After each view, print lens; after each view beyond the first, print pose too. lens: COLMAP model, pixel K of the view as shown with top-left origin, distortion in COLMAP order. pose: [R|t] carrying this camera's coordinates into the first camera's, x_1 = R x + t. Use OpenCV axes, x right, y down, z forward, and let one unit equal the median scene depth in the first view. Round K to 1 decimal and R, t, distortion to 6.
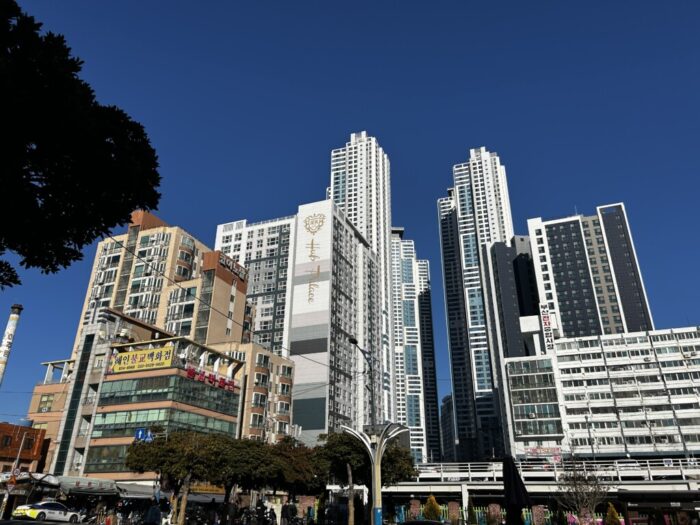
lens RADIAL K [[526.1, 0, 350.0], [0, 526.1, 262.5], [0, 0, 1]] dist [0.006464, -0.002854]
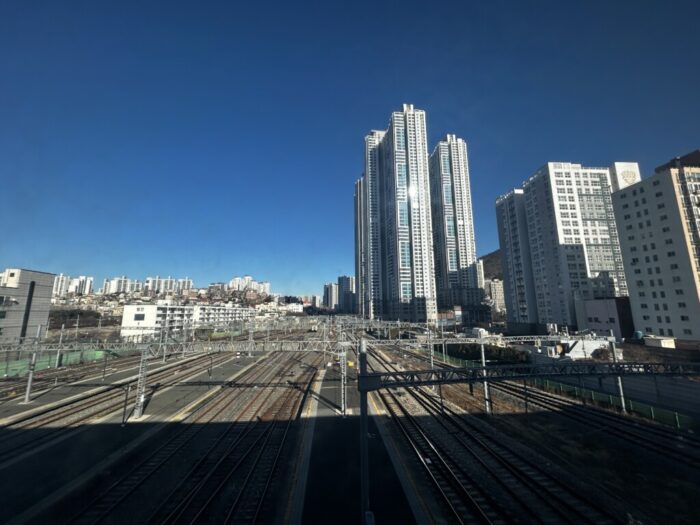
lens RADIAL K [[280.3, 0, 350.0], [0, 280.3, 262.5], [0, 0, 1]] dist [0.001339, 0.000137]
pose [[0.903566, 0.063758, 0.423678, -1.070950], [-0.169167, 0.961612, 0.216067, 0.117554], [-0.393638, -0.266903, 0.879666, 0.510958]]
